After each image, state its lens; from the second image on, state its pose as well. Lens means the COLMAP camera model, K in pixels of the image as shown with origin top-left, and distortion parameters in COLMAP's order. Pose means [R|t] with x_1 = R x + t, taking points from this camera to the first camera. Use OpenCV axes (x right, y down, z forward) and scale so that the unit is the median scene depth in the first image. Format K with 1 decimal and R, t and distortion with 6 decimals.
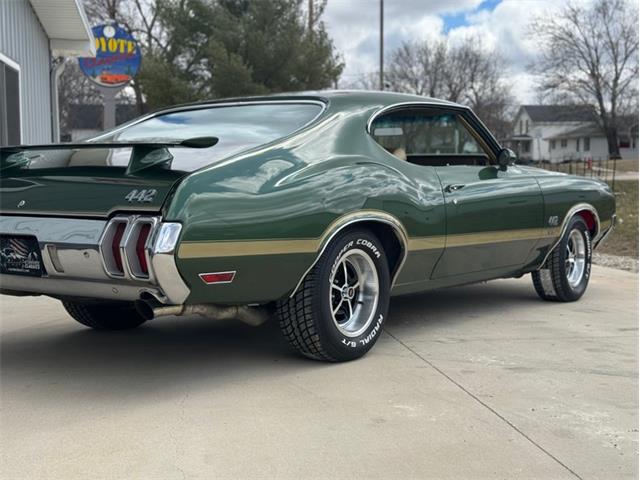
lens RADIAL K [[884.6, 0, 320.0], [0, 884.6, 240.0], [0, 0, 1]] dist [0.137974, -0.137590]
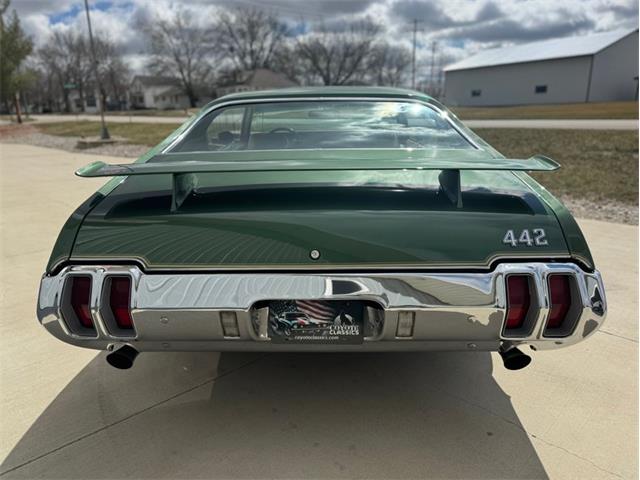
lens RADIAL K [[449.5, 0, 315.0], [0, 449.5, 238.4], [0, 0, 1]] dist [0.056919, -0.063251]
pose [[0.824139, -0.154924, 0.544788, -0.469947], [0.046881, 0.977222, 0.206976, -0.115429], [-0.564445, -0.145036, 0.812629, 0.608640]]
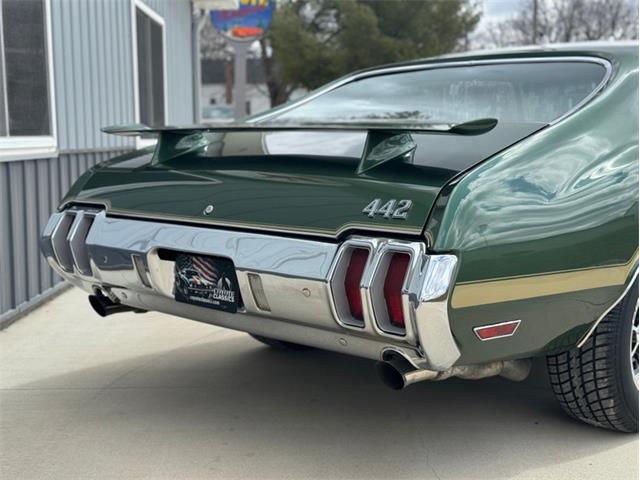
lens RADIAL K [[884.6, 0, 320.0], [0, 884.6, 240.0], [0, 0, 1]] dist [0.137974, -0.137590]
pose [[0.991334, 0.018867, -0.130006, -0.130591], [-0.012057, 0.998523, 0.052971, -0.048218], [0.130814, -0.050944, 0.990097, 0.260750]]
